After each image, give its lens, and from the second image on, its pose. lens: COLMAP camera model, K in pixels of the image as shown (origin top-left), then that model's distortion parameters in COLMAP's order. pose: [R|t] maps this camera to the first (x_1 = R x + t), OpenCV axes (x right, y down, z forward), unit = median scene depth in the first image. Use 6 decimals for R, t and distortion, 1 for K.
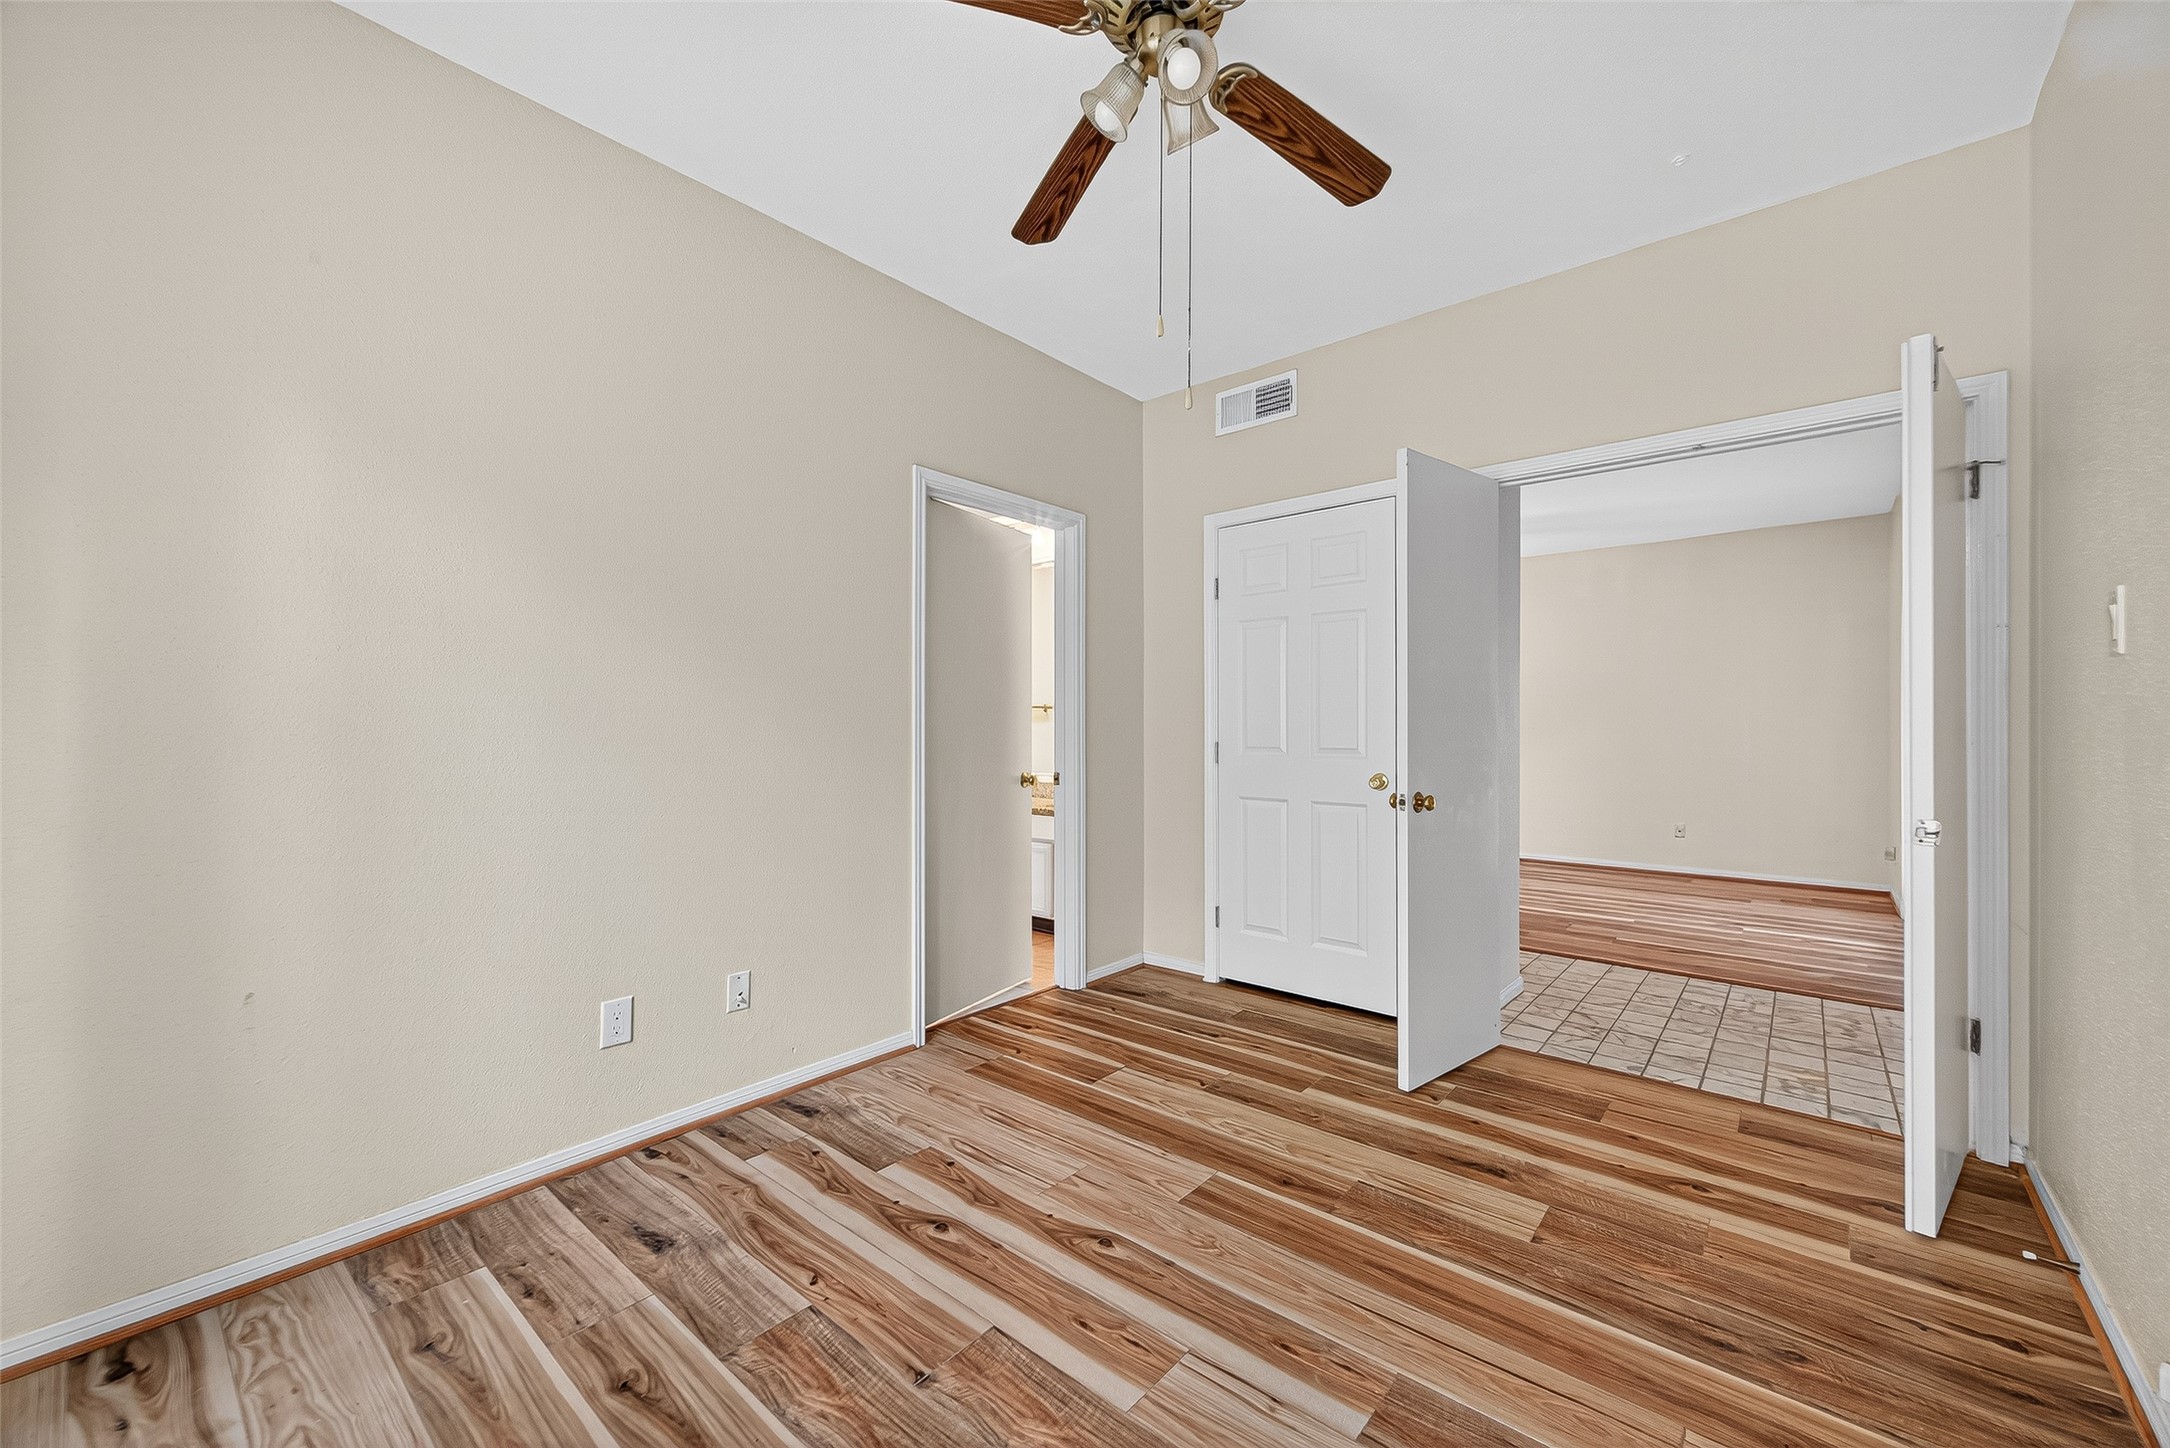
lens RADIAL K [[845.2, 0, 1093.9], [0, 845.2, 727.9], [0, 0, 1]] dist [0.015263, -0.004910]
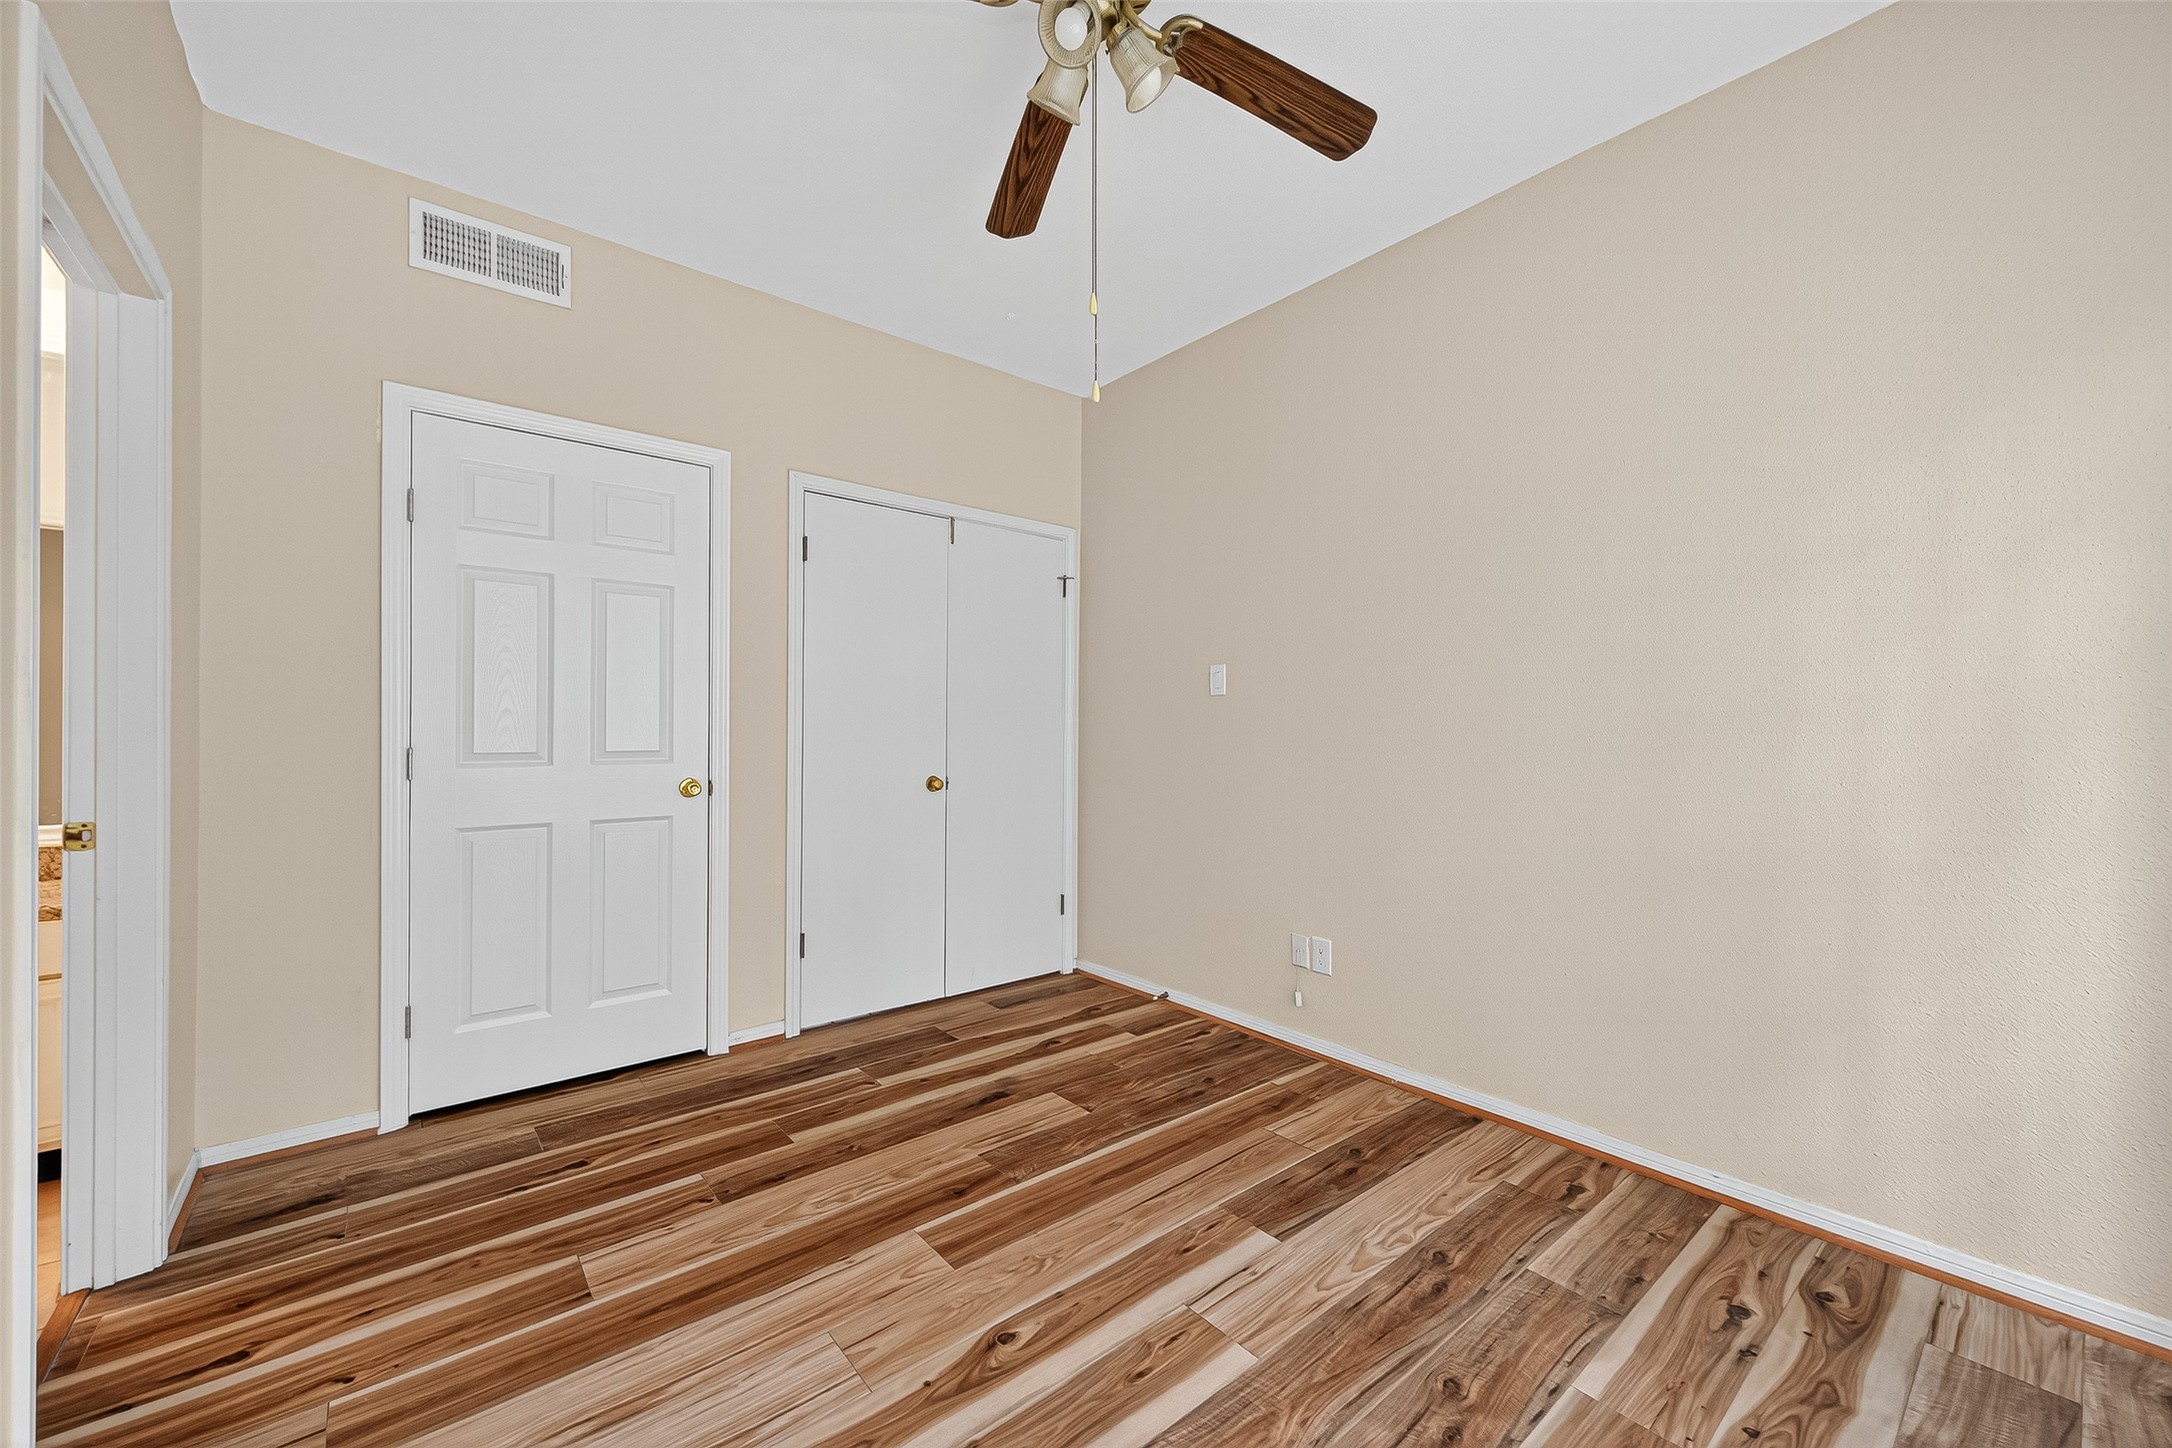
lens RADIAL K [[846.0, 0, 1094.9], [0, 846.0, 727.9], [0, 0, 1]] dist [0.015263, -0.004910]
pose [[0.166269, 0.006045, 0.986062, -0.718470], [-0.005773, 0.999970, -0.005156, 0.007136], [-0.986064, -0.004835, 0.166299, 0.694922]]
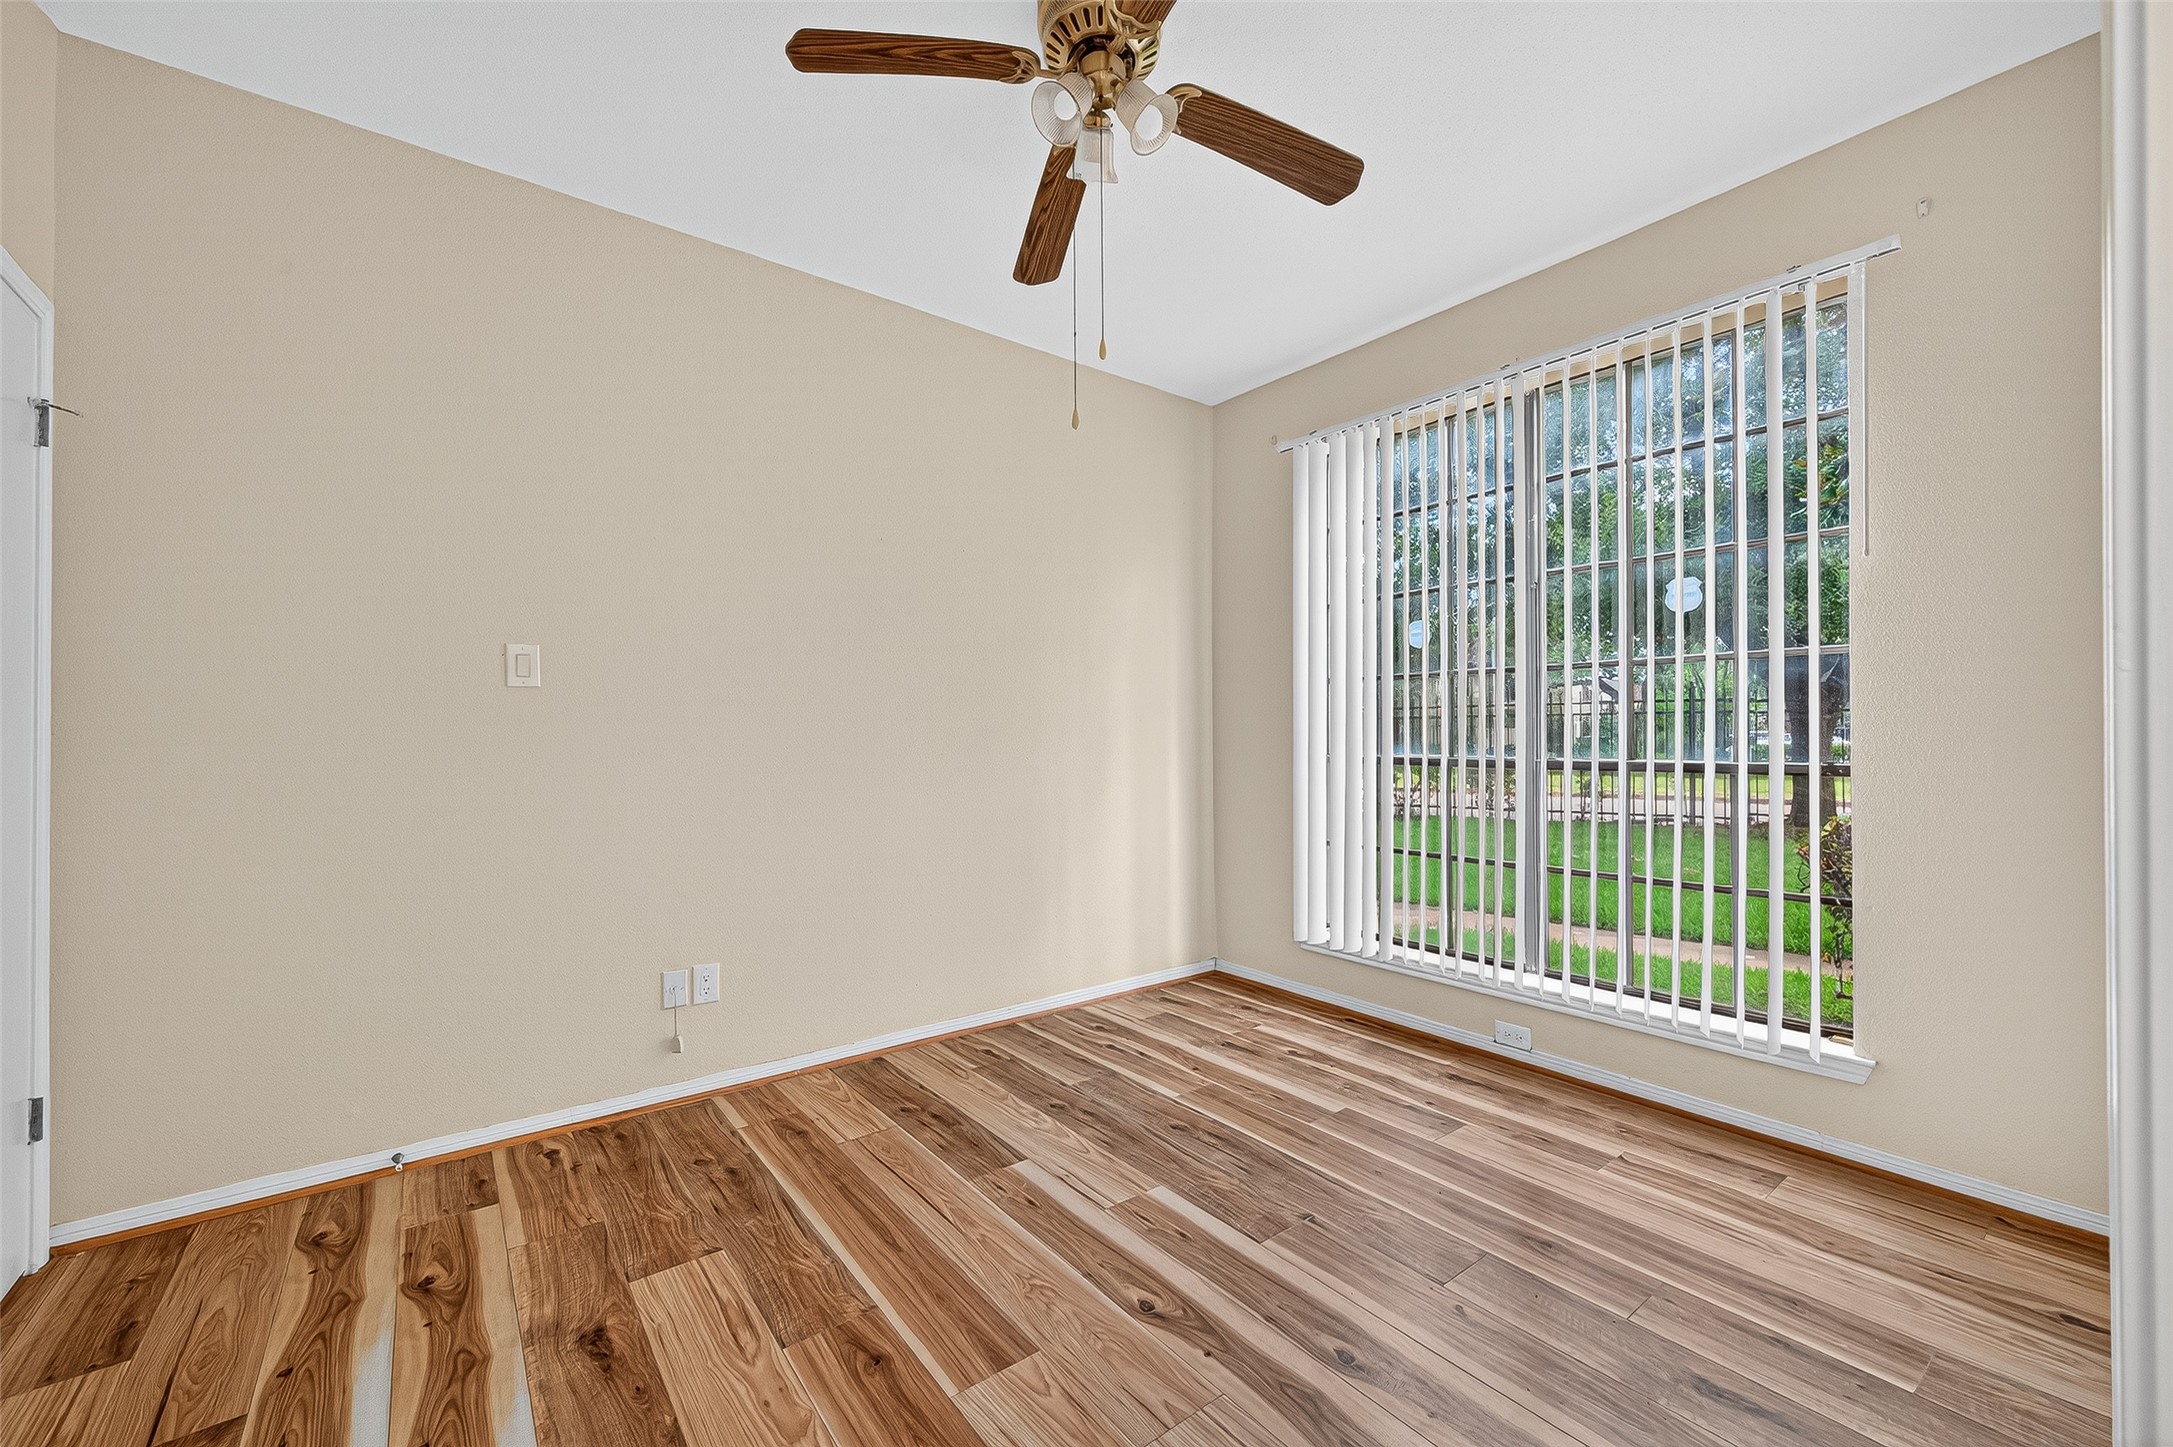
lens RADIAL K [[850.0, 0, 1086.6], [0, 850.0, 699.4], [0, 0, 1]] dist [0.020150, -0.005190]
pose [[-0.977203, 0.011422, 0.212000, -0.110297], [0.001220, 0.998837, -0.048191, 0.010131], [-0.212304, -0.046834, -0.976081, 1.720698]]
